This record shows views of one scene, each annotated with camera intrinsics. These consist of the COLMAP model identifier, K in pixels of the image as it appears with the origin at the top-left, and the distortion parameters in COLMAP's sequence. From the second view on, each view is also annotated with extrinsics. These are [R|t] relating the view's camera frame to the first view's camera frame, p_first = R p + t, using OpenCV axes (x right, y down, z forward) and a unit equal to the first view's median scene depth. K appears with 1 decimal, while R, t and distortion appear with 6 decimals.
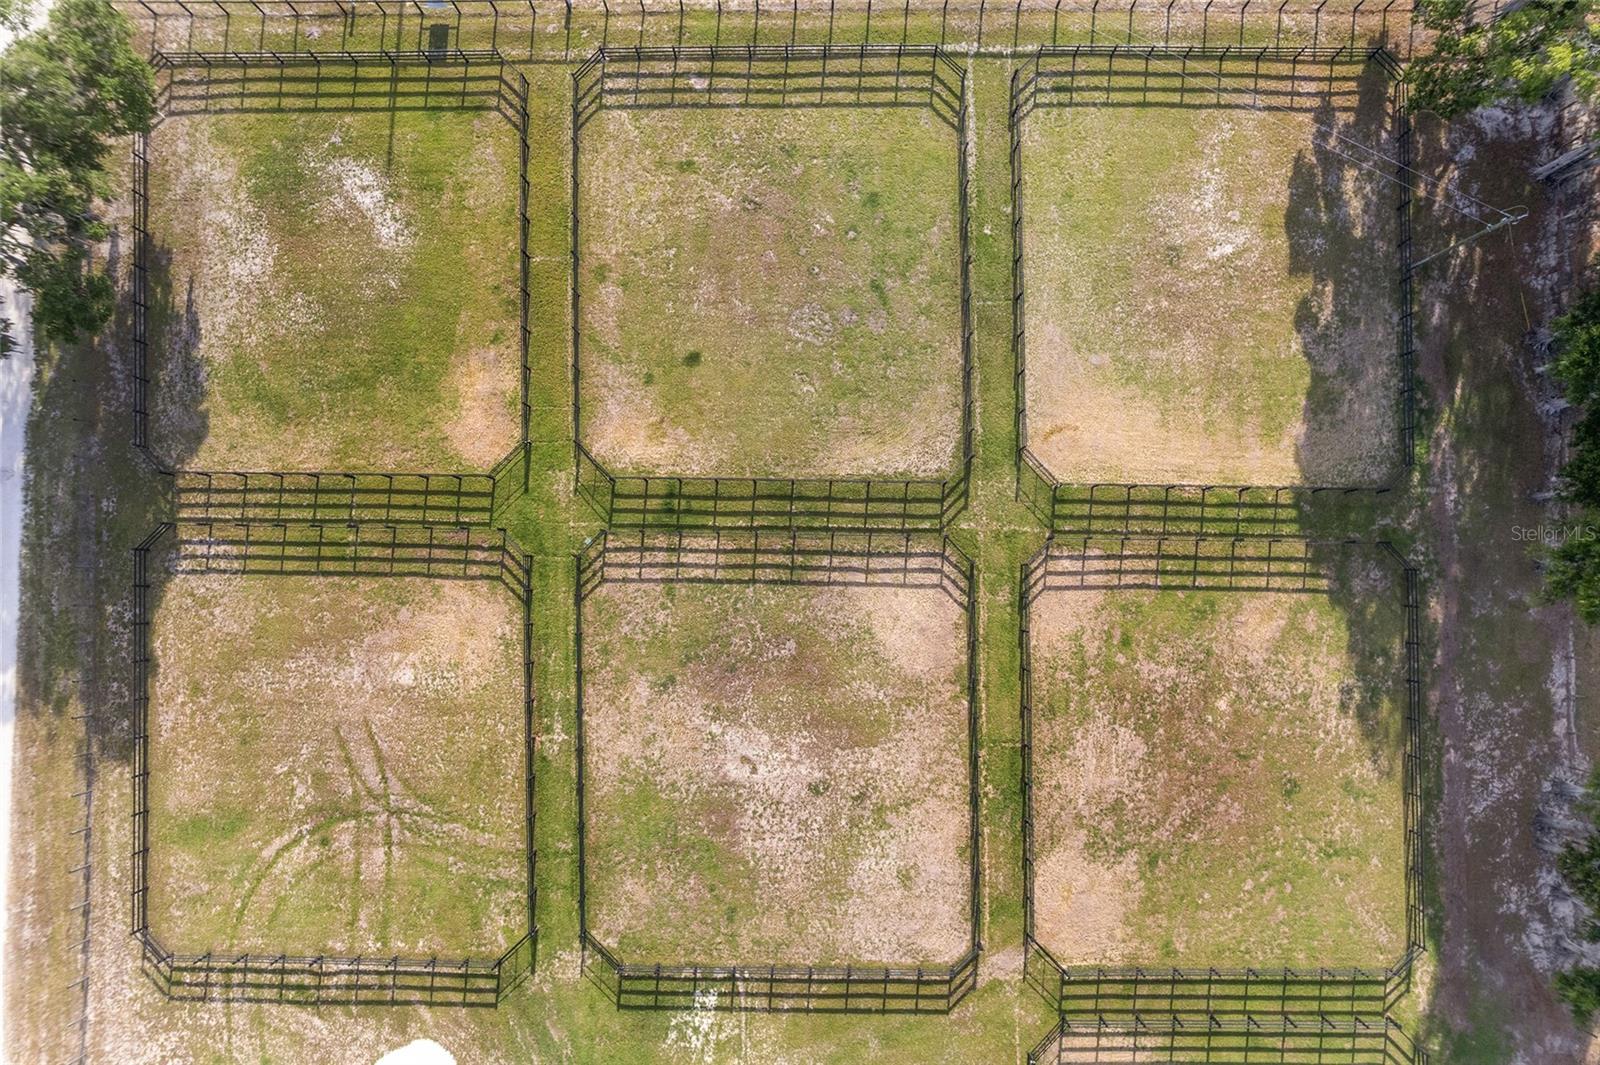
lens RADIAL K [[1024.2, 0, 803.7], [0, 1024.2, 546.5], [0, 0, 1]] dist [-0.080544, 0.073960]
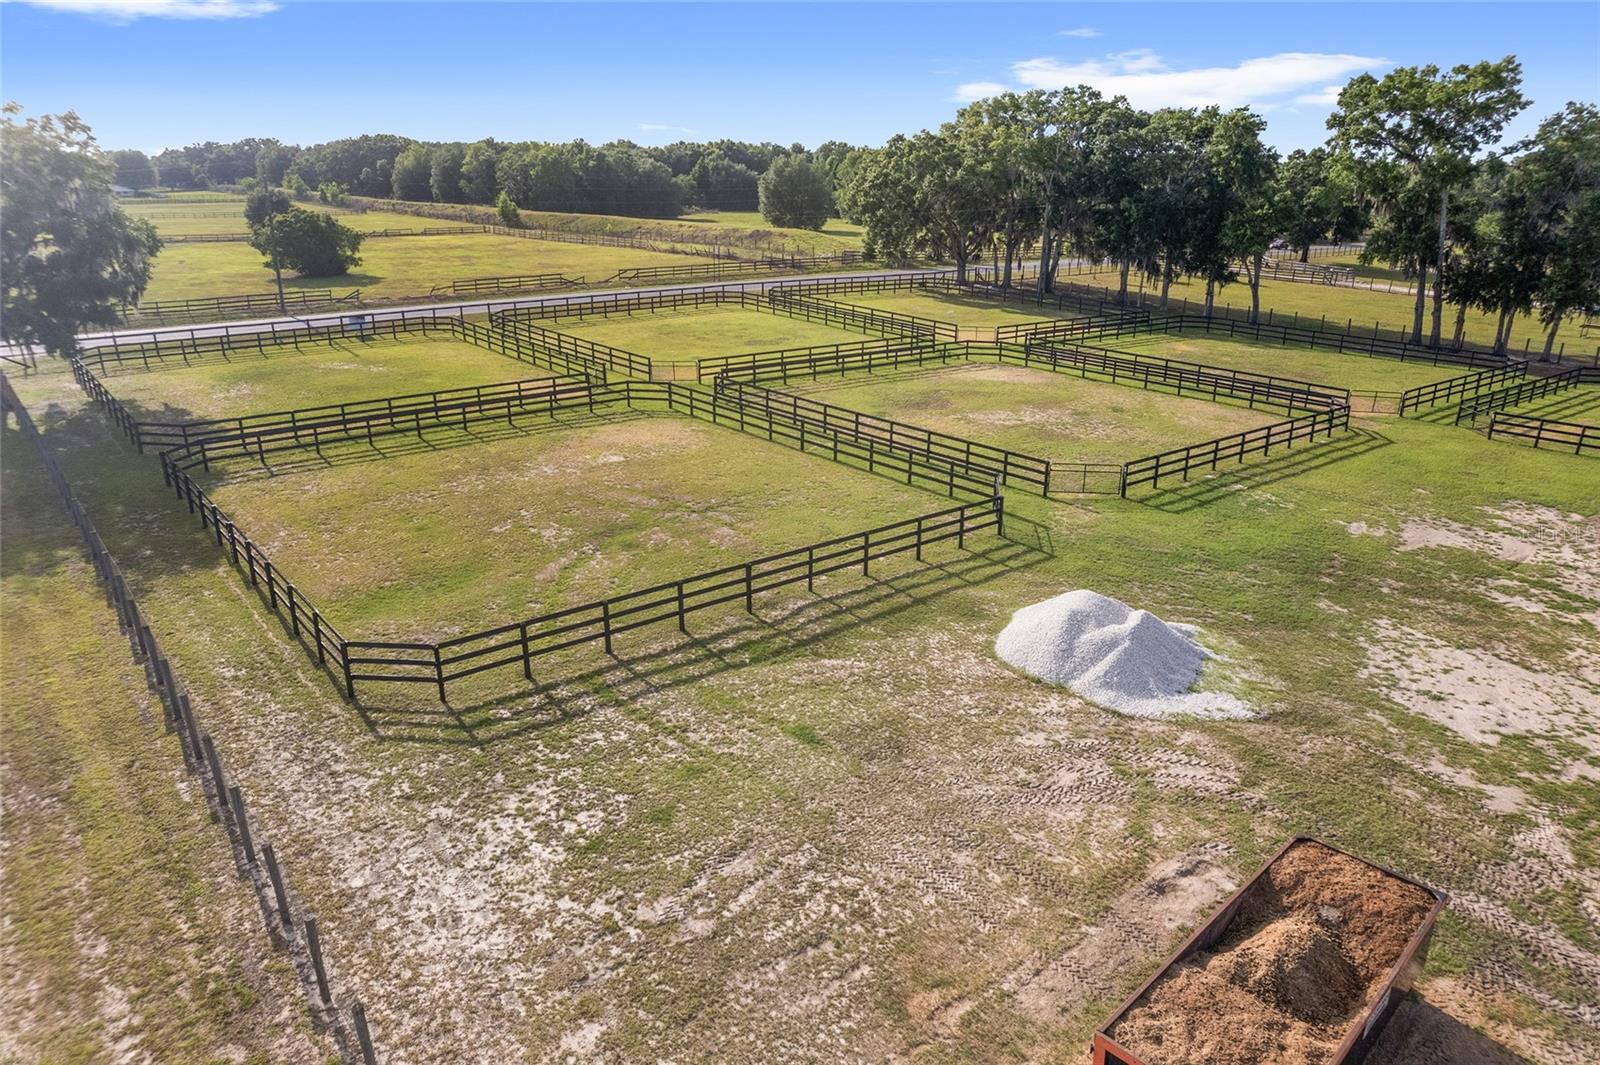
lens RADIAL K [[1024.2, 0, 803.7], [0, 1024.2, 546.5], [0, 0, 1]] dist [-0.080544, 0.073960]
pose [[0.771852, -0.208353, 0.600695, -0.739943], [0.634887, 0.303270, -0.710595, 0.755670], [-0.034119, 0.929847, 0.366360, 0.784174]]
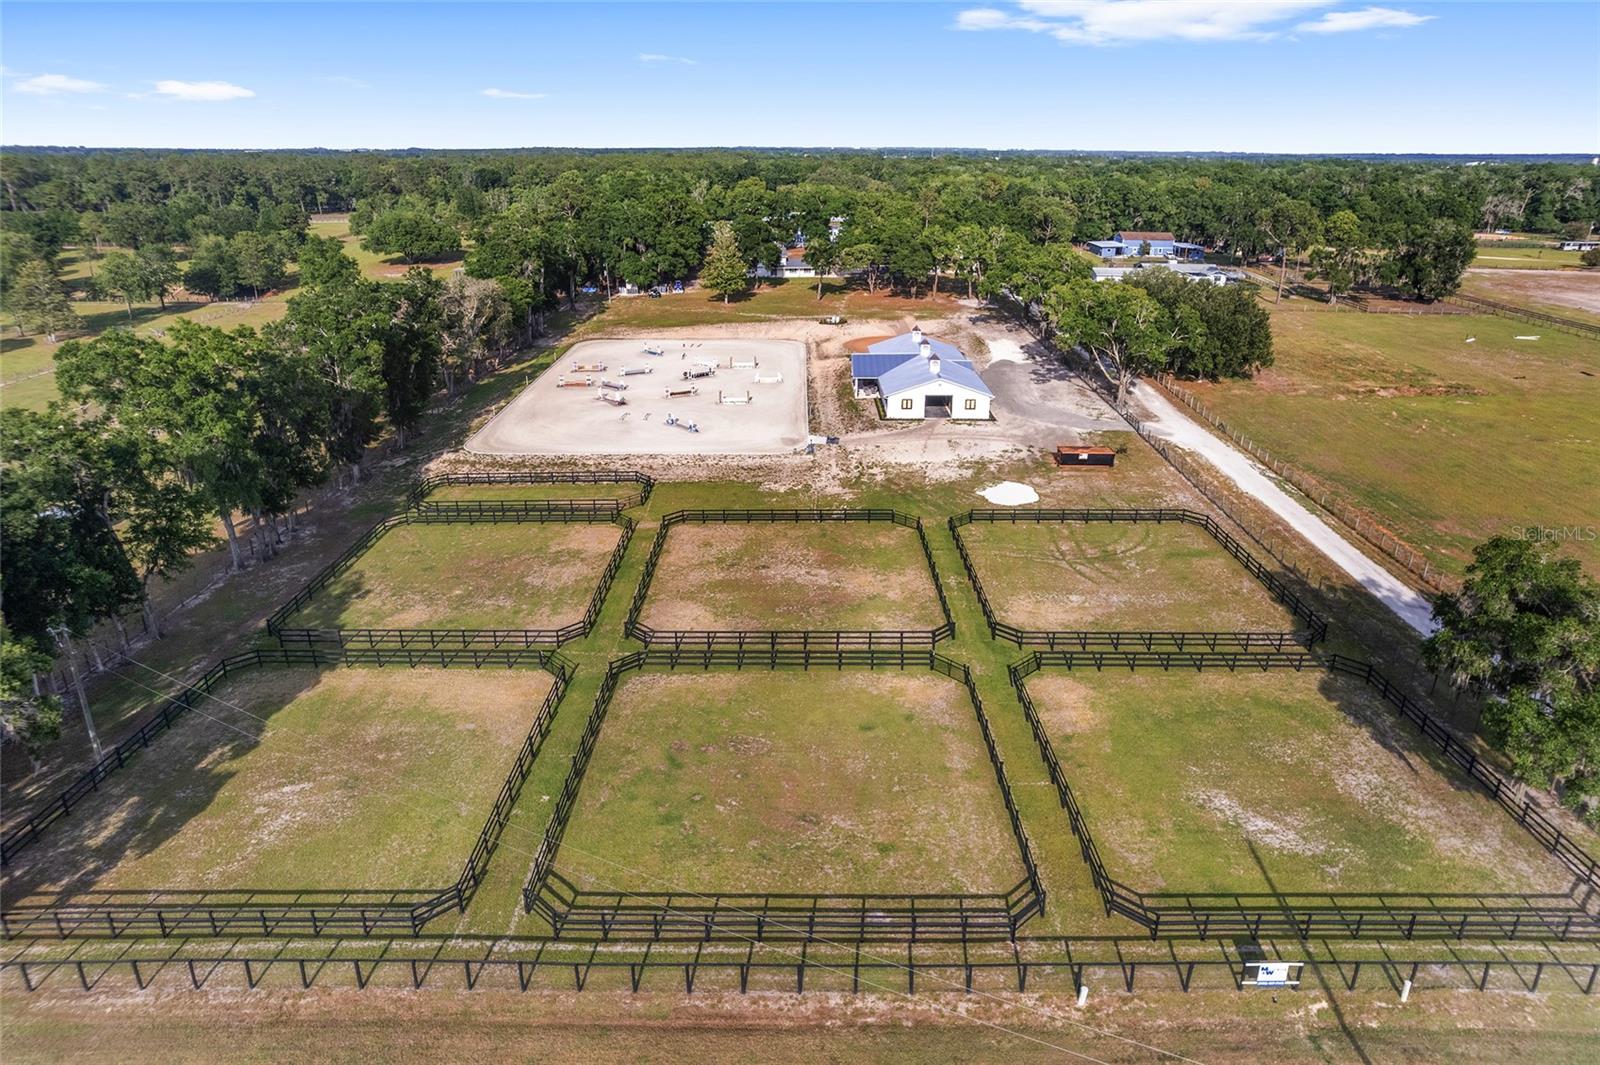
lens RADIAL K [[1028.6, 0, 804.9], [0, 1028.6, 539.0], [0, 0, 1]] dist [-0.082403, 0.075721]
pose [[-0.999954, 0.003383, 0.008964, -0.057064], [0.007360, -0.327862, 0.944697, -1.091193], [0.006135, 0.944720, 0.327822, 0.494405]]
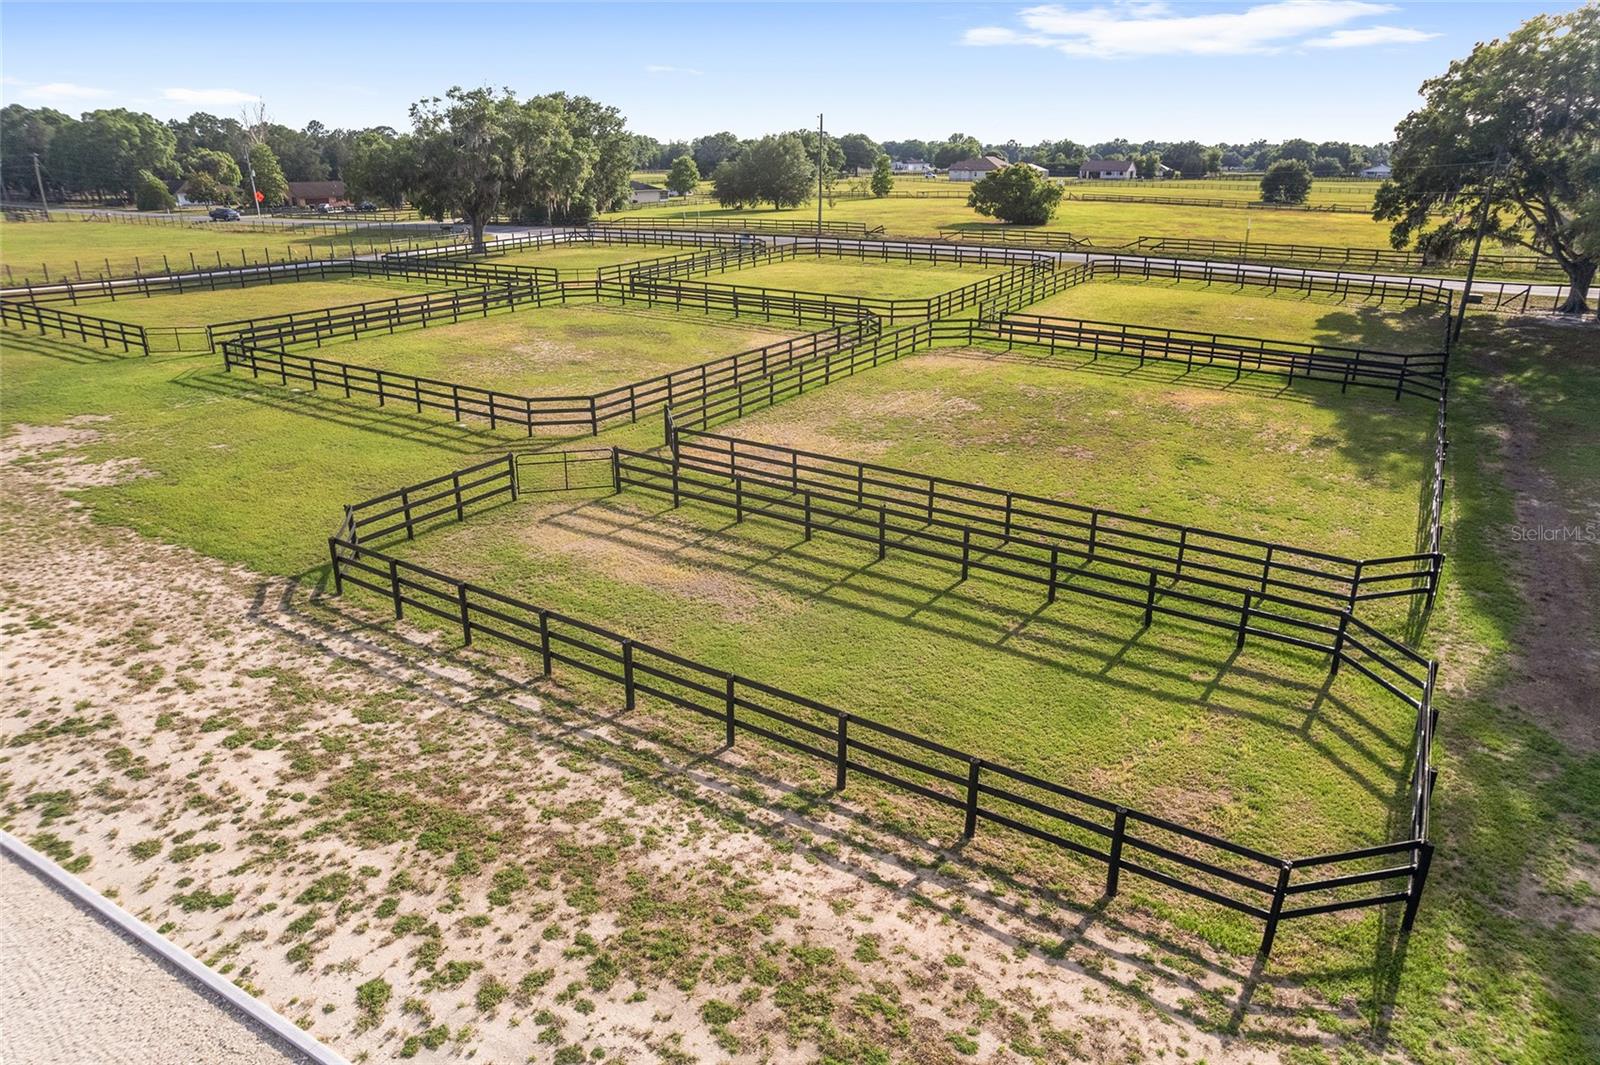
lens RADIAL K [[1028.6, 0, 804.9], [0, 1028.6, 539.0], [0, 0, 1]] dist [-0.082403, 0.075721]
pose [[0.850869, 0.196859, -0.487103, 0.583738], [-0.525328, 0.331636, -0.783612, 0.816773], [0.007280, 0.922640, 0.385594, 0.816228]]
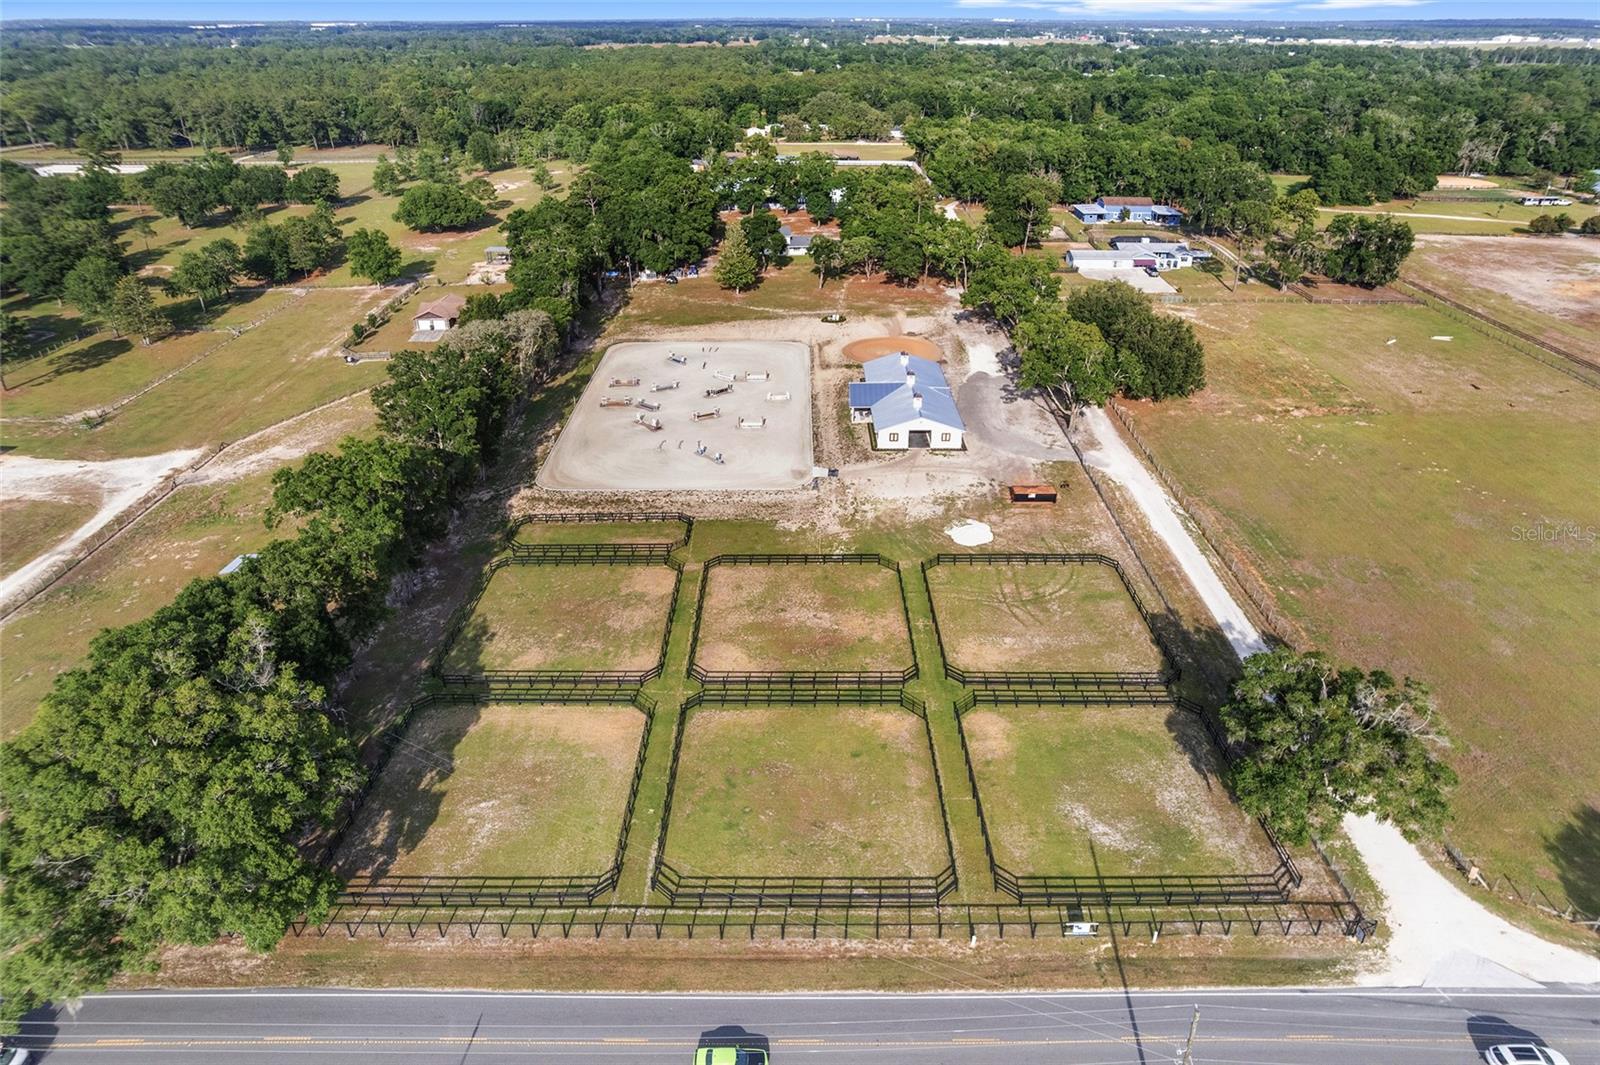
lens RADIAL K [[1028.6, 0, 804.9], [0, 1028.6, 539.0], [0, 0, 1]] dist [-0.082403, 0.075721]
pose [[-0.999922, 0.006664, 0.010558, -0.050947], [0.006666, -0.430061, 0.902775, -1.440025], [0.010557, 0.902775, 0.429983, 0.050125]]
